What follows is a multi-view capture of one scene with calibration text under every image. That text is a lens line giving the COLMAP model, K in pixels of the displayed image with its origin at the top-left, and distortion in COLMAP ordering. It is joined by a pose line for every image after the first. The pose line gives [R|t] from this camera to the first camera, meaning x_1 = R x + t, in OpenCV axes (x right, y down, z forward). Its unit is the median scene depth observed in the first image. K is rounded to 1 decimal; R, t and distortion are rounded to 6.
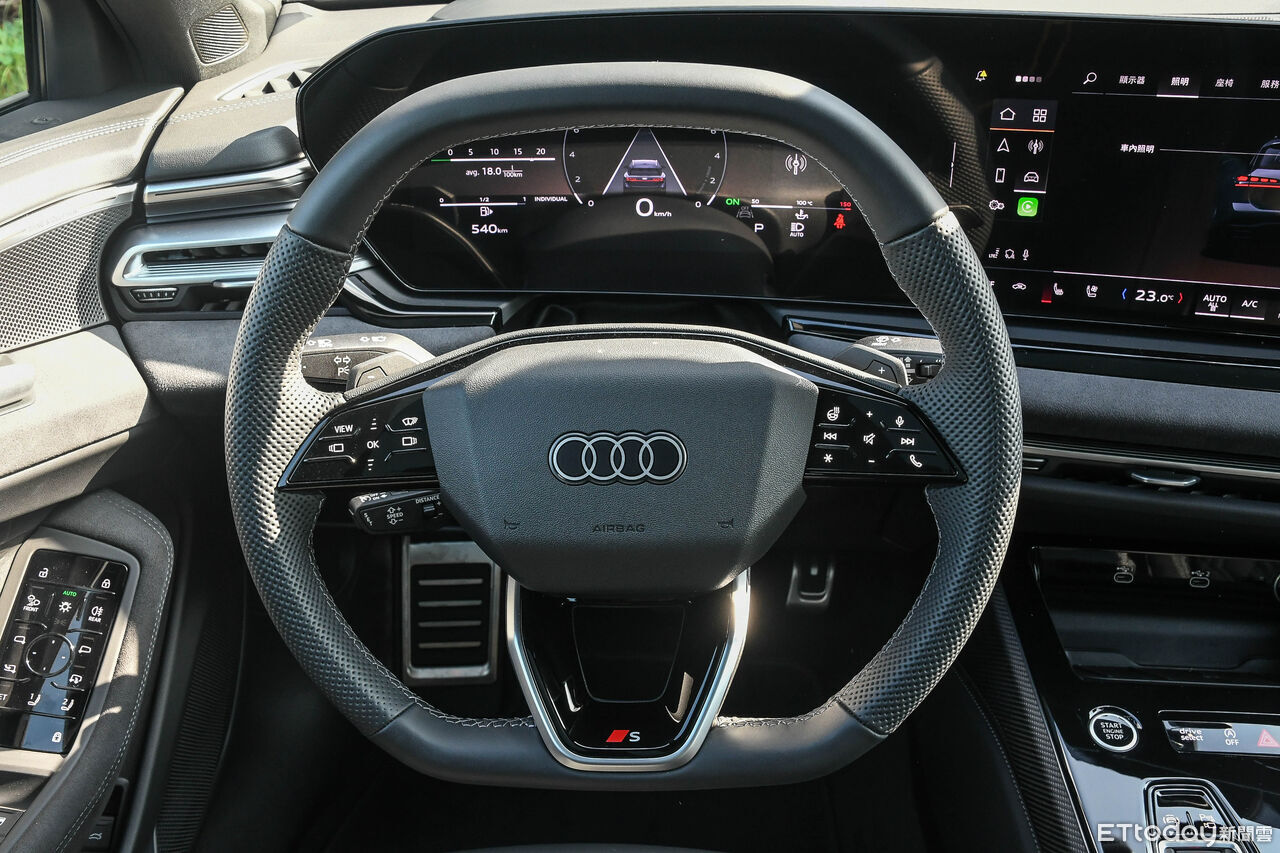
lens RADIAL K [[1299.7, 0, 640.0], [0, 1299.7, 426.5], [0, 0, 1]] dist [0.044716, 0.020966]
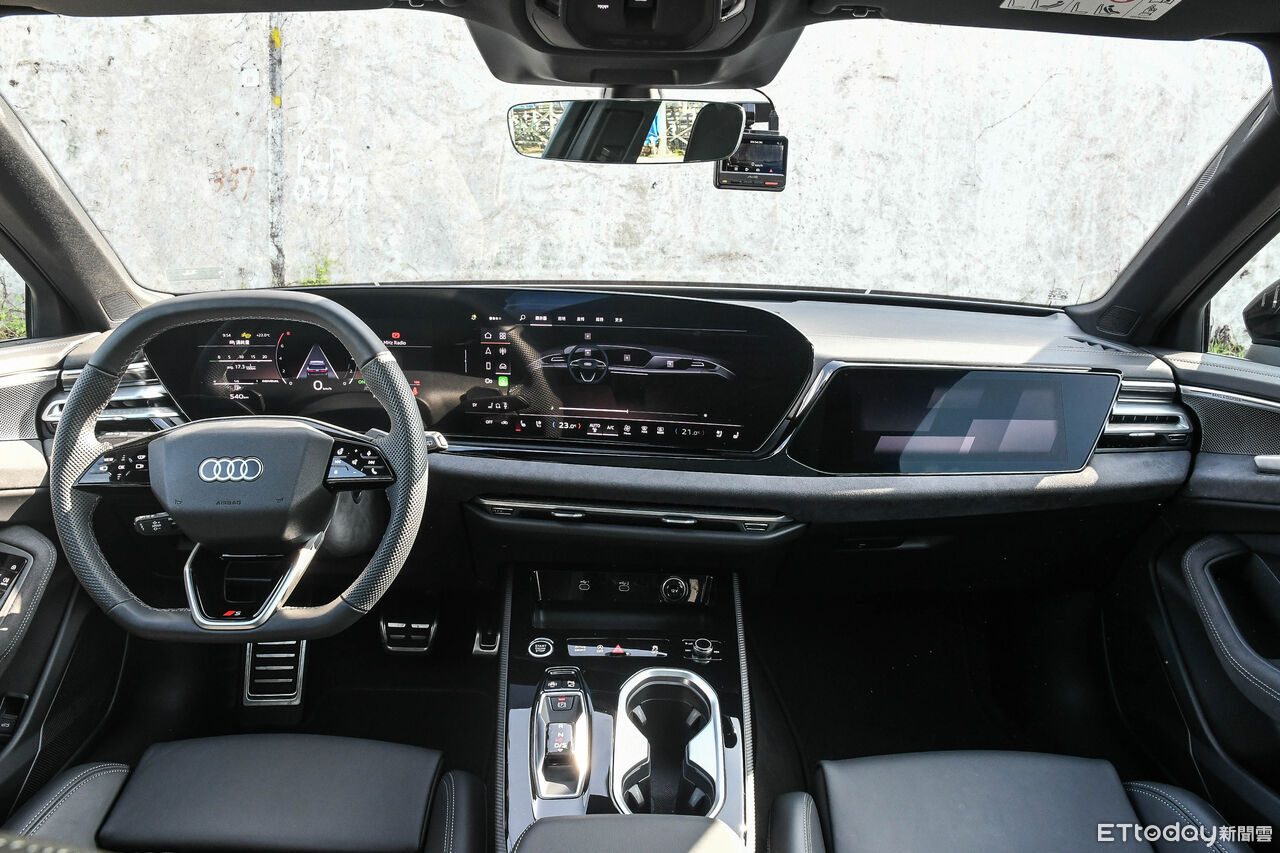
lens RADIAL K [[892.7, 0, 640.0], [0, 892.7, 426.5], [0, 0, 1]] dist [-0.157724, 0.090028]
pose [[0.996179, -0.001783, 0.087319, 0.392393], [0.023446, 0.968550, -0.247710, 0.241154], [-0.084131, 0.248811, 0.964891, -0.306433]]
